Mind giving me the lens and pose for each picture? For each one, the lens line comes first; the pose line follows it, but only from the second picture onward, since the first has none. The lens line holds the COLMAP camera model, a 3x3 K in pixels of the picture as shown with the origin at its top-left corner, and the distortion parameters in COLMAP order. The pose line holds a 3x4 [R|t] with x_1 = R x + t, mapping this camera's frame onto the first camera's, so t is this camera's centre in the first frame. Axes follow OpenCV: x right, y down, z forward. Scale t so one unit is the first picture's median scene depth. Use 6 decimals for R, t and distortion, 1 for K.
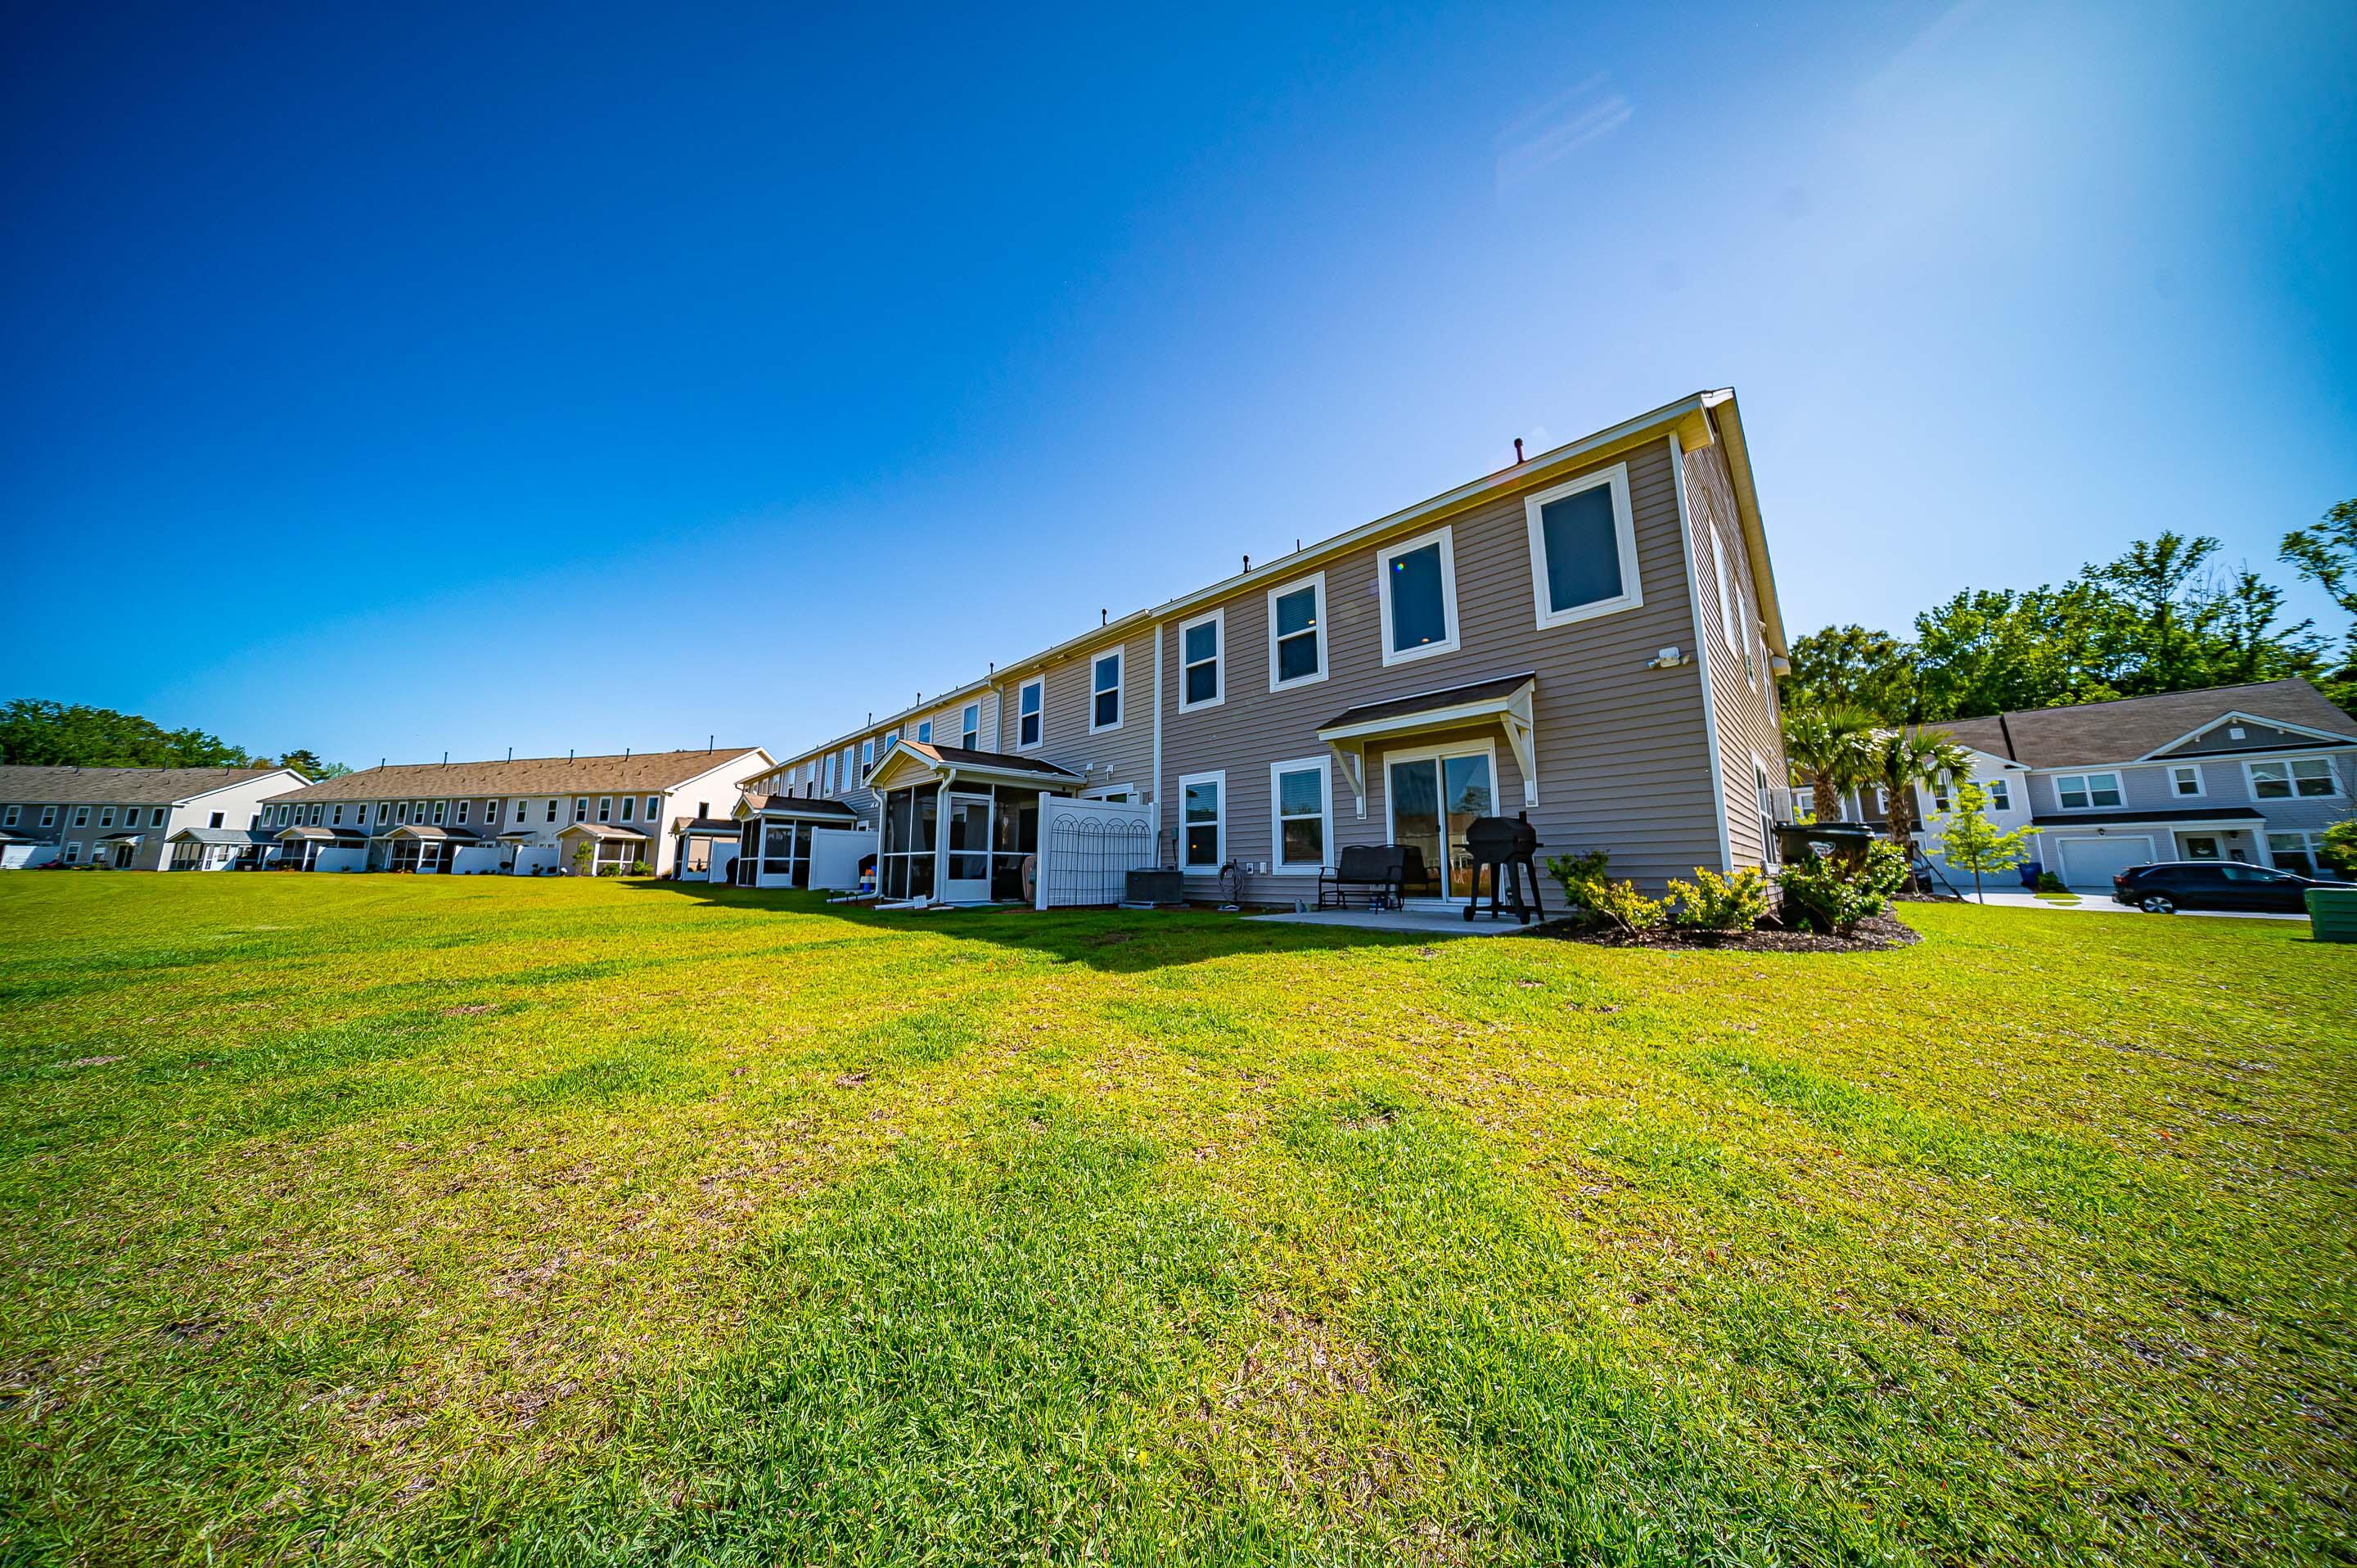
lens RADIAL K [[689.7, 0, 1181.1], [0, 689.7, 768.0], [0, 0, 1]] dist [-0.031468, 0.006570]
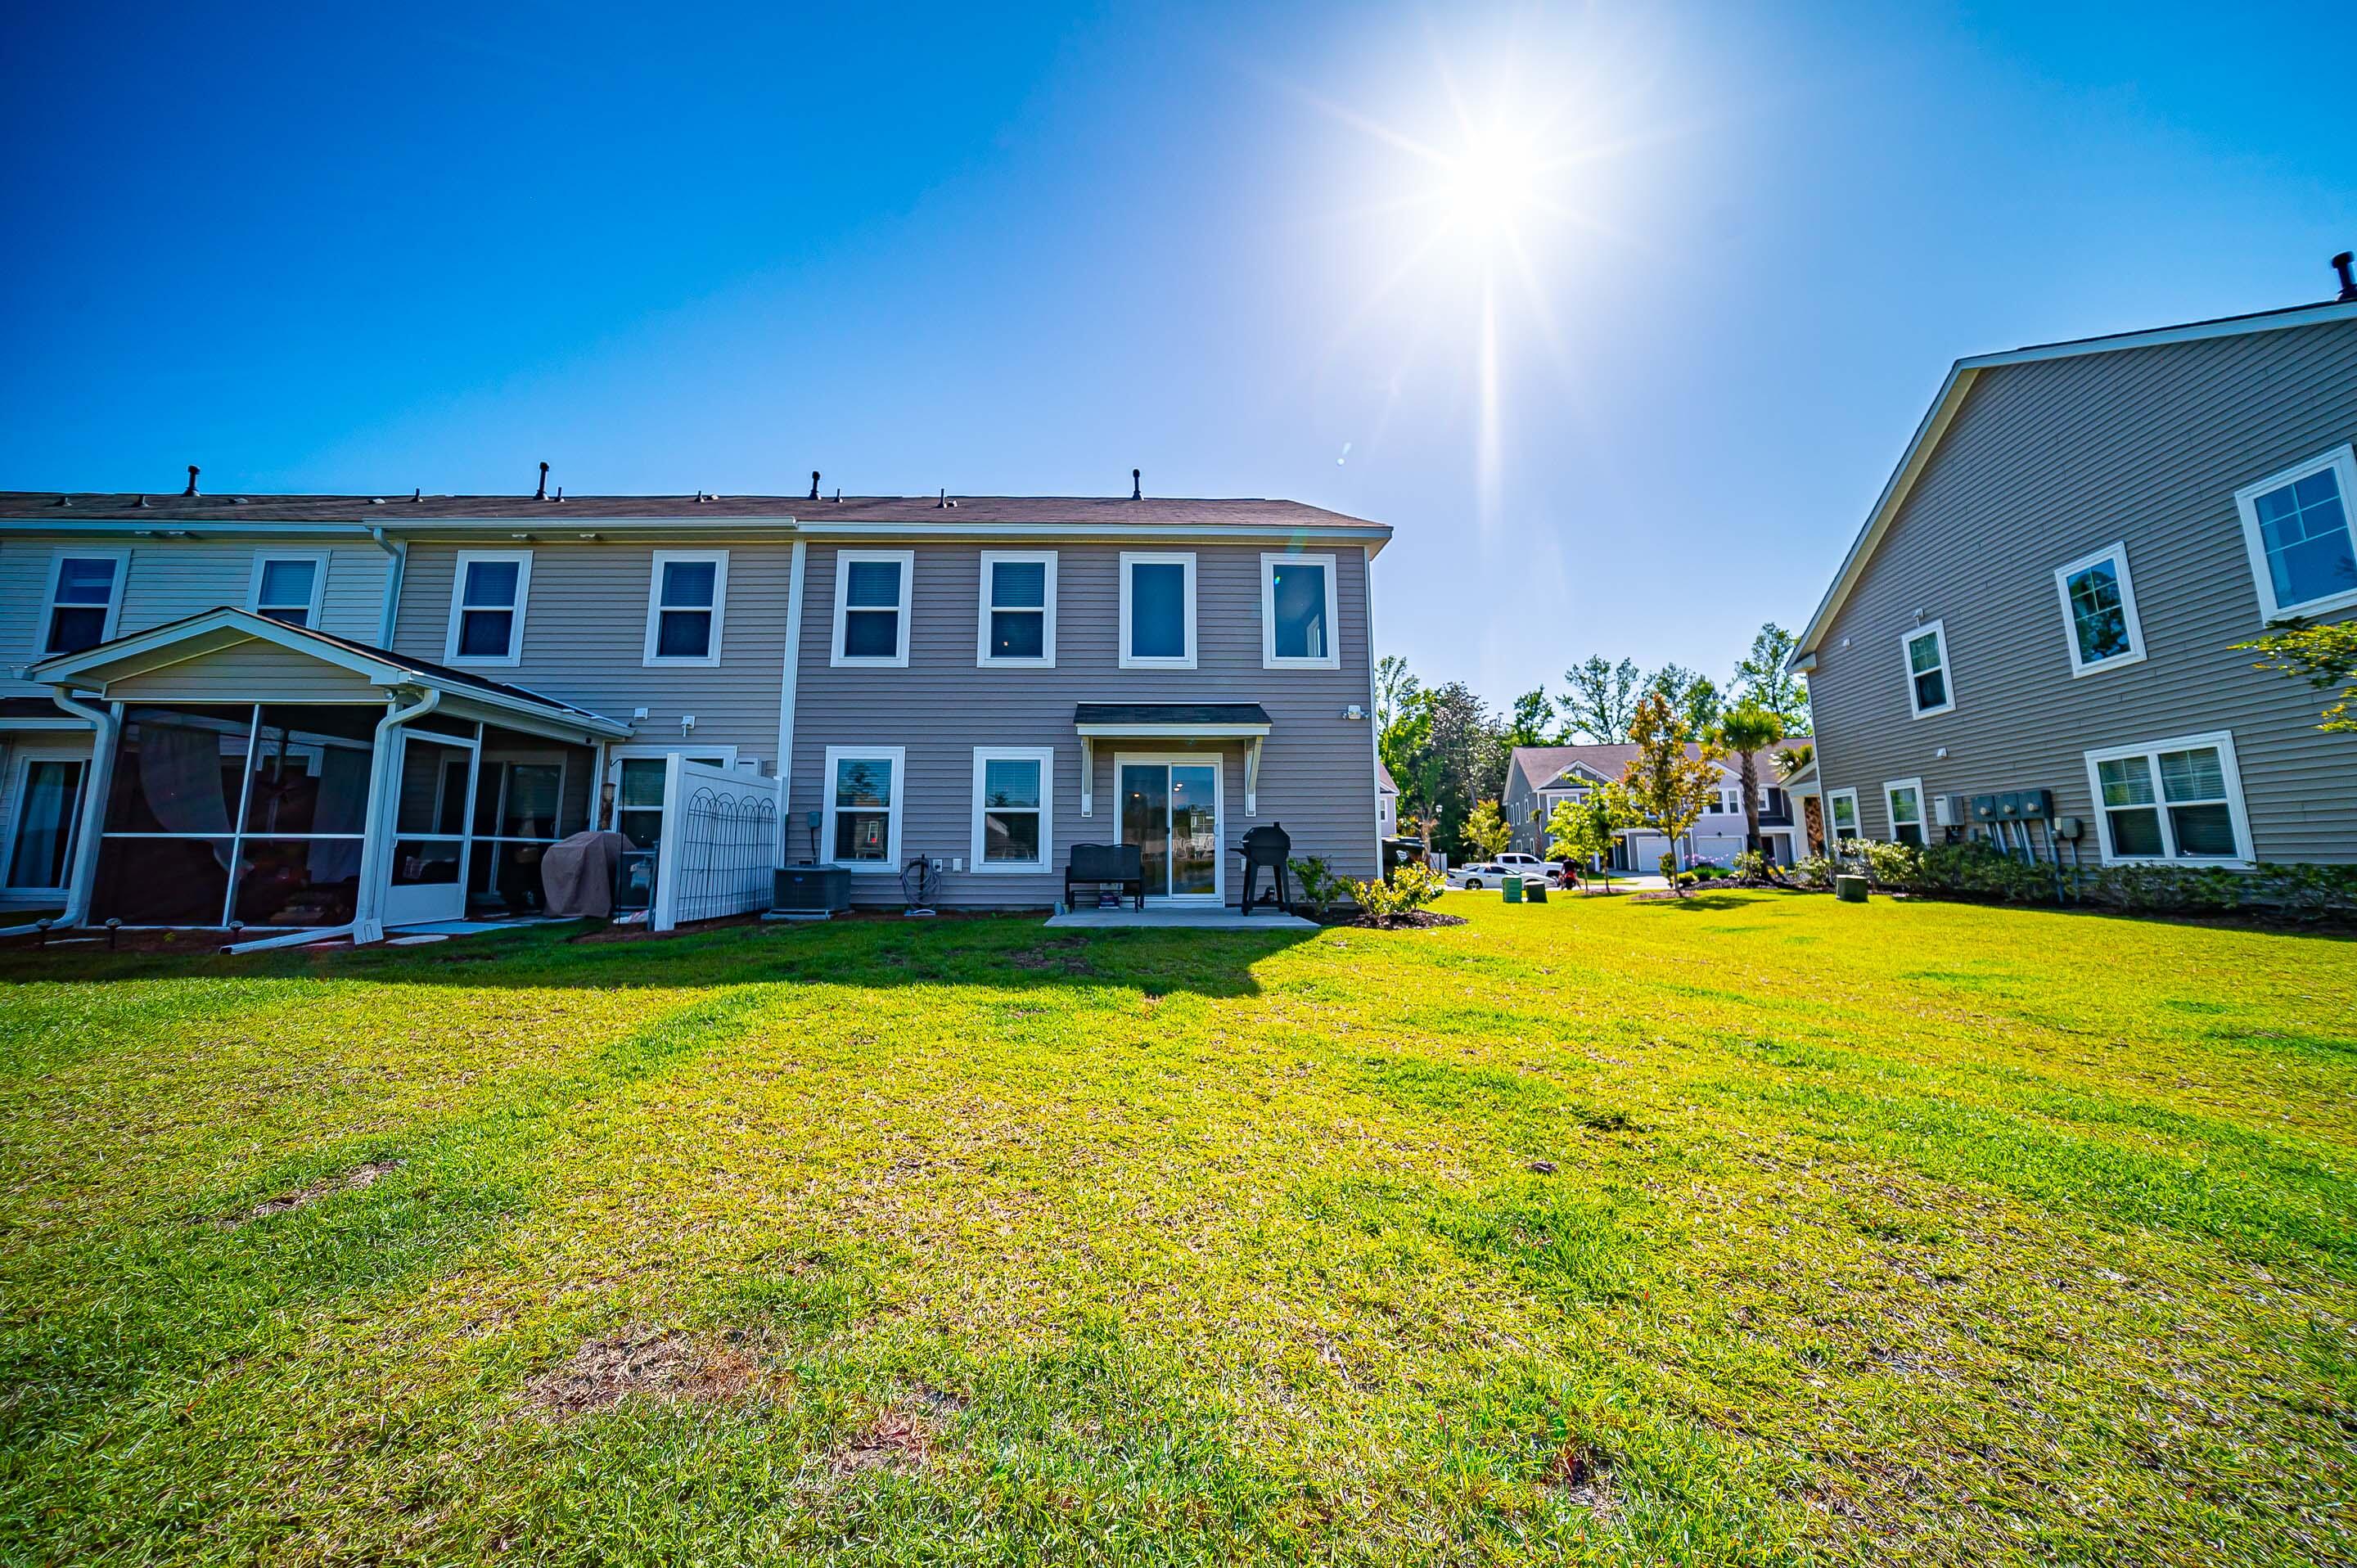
lens RADIAL K [[732.5, 0, 1162.2], [0, 732.5, 770.4], [0, 0, 1]] dist [-0.039008, 0.008410]
pose [[0.684401, 0.084664, 0.724174, -0.388197], [-0.112648, 0.993588, -0.009701, 0.005109], [-0.720352, -0.074938, 0.689549, 0.181589]]
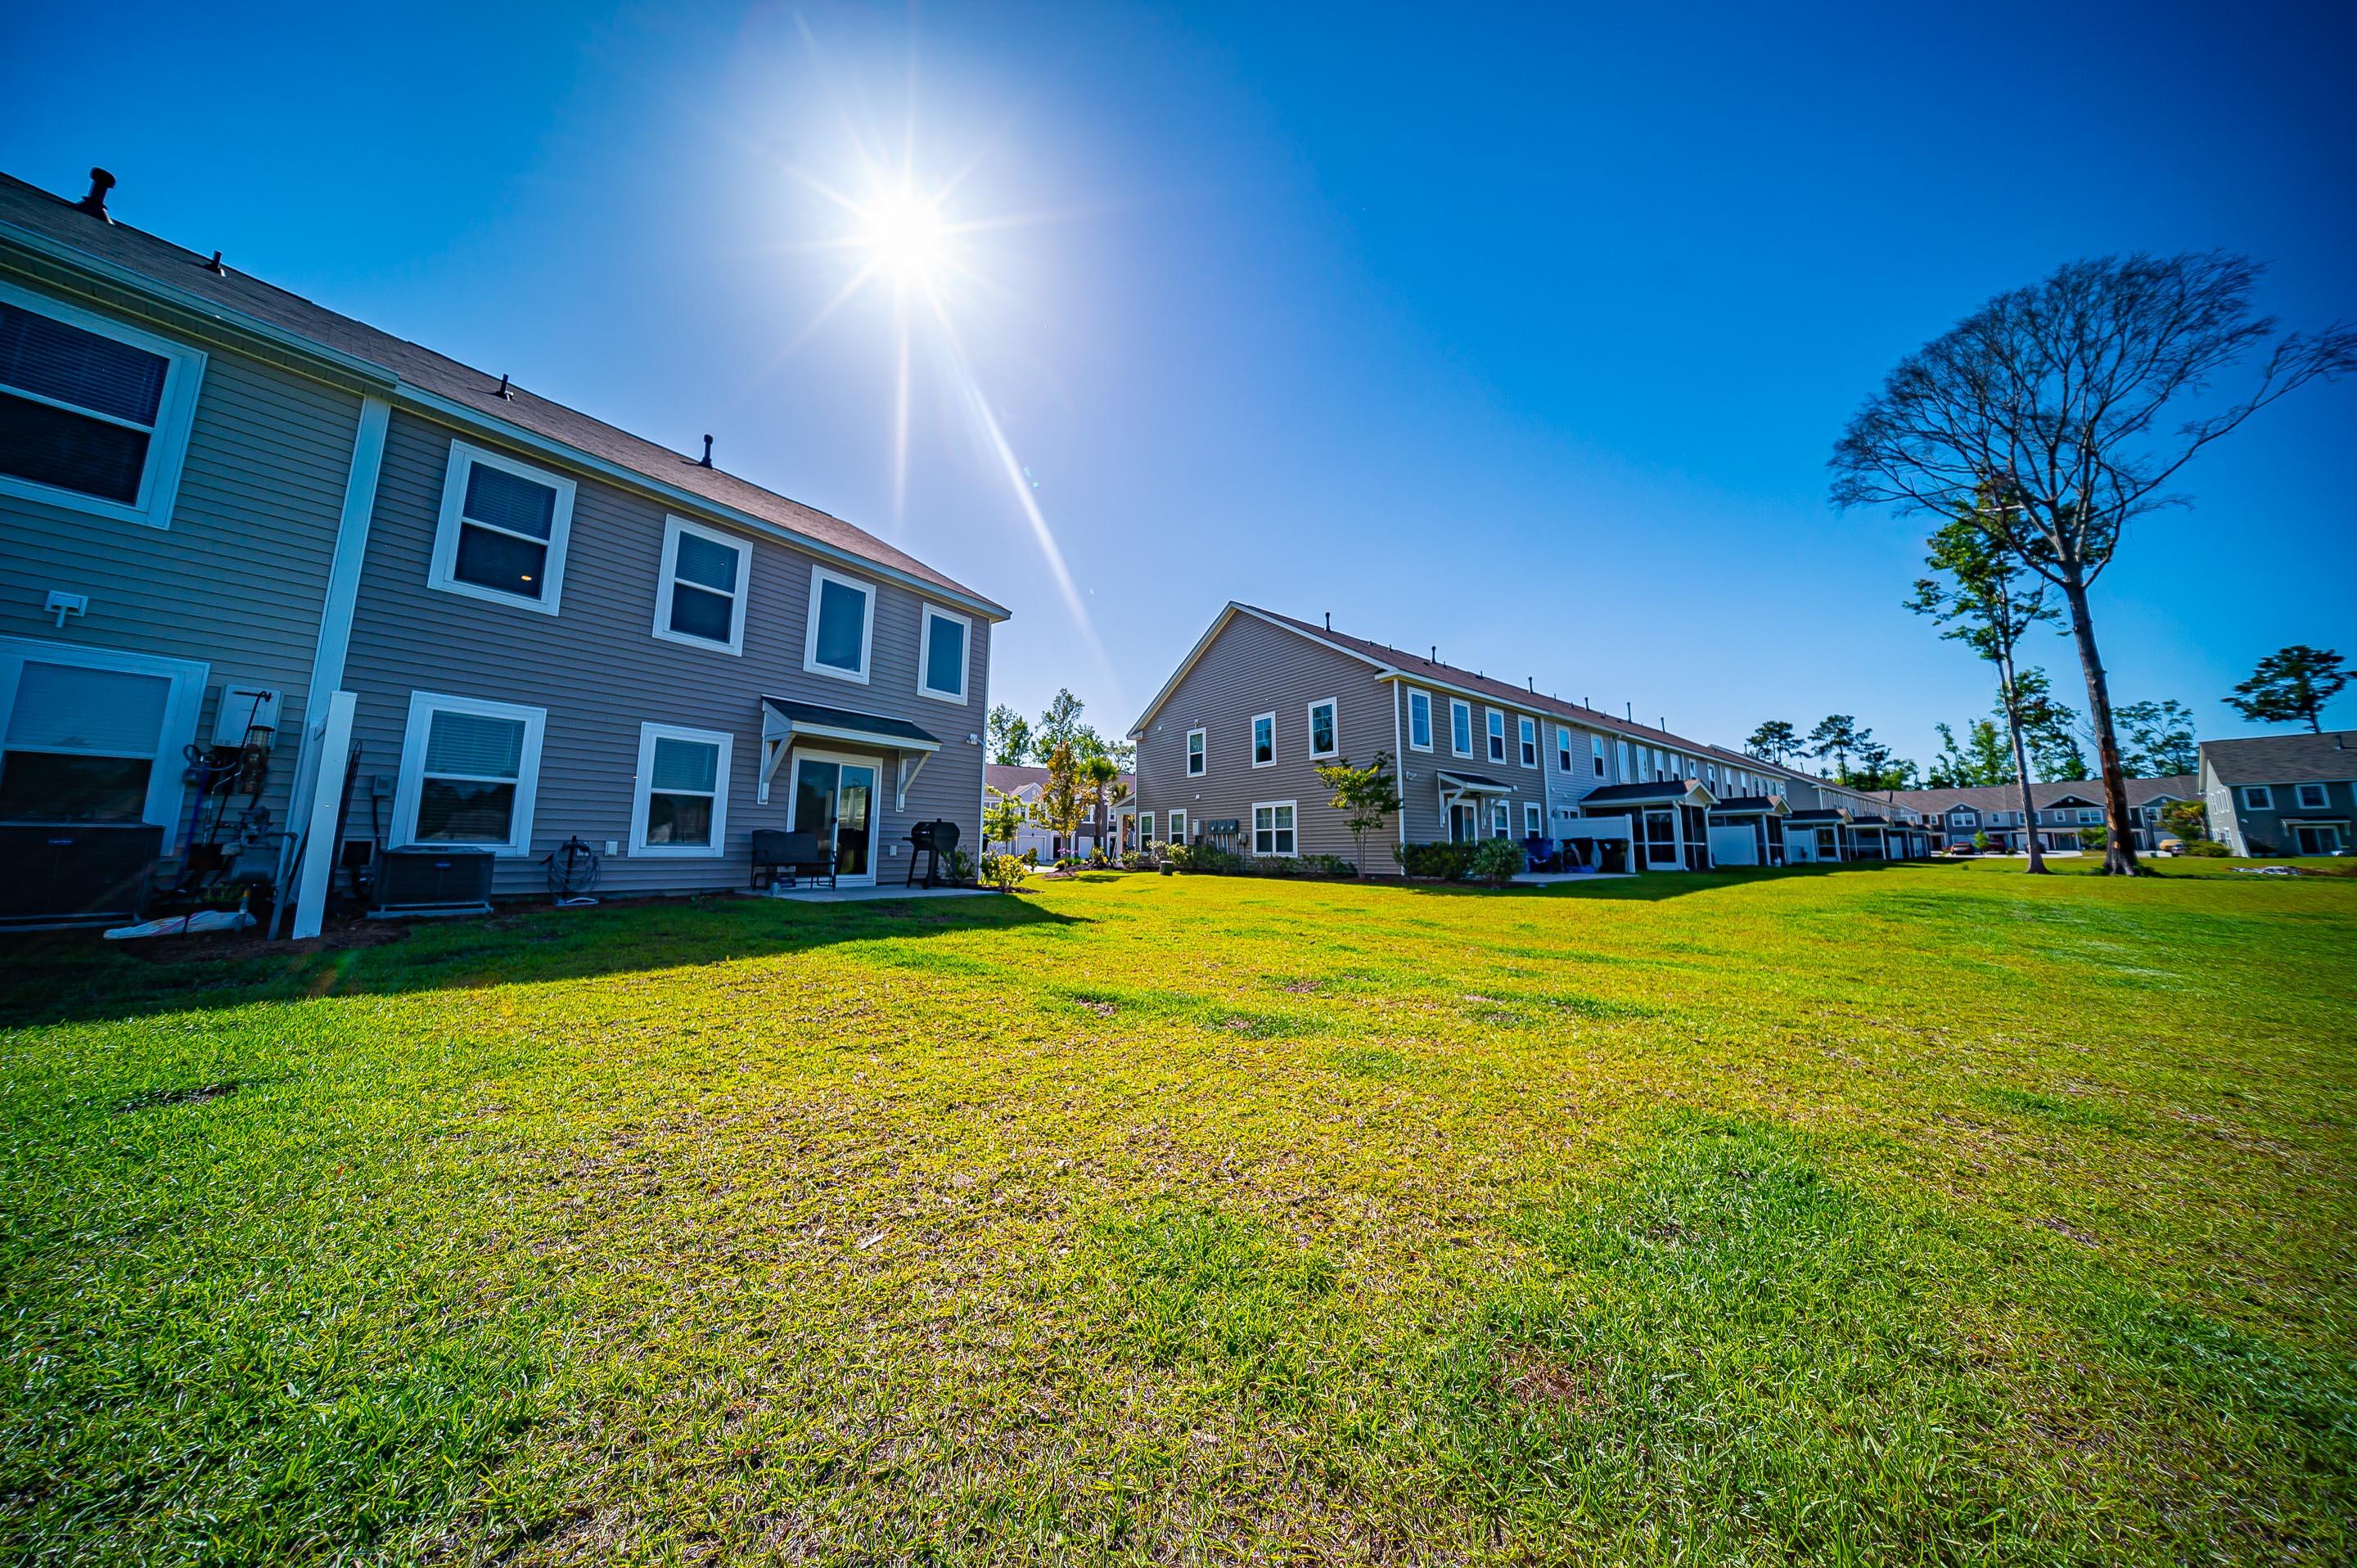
lens RADIAL K [[689.7, 0, 1181.1], [0, 689.7, 768.0], [0, 0, 1]] dist [-0.031468, 0.006570]
pose [[-0.192739, 0.116189, 0.974347, -0.790730], [-0.162129, 0.975546, -0.148403, 0.064029], [-0.967763, -0.186573, -0.169188, 0.513634]]
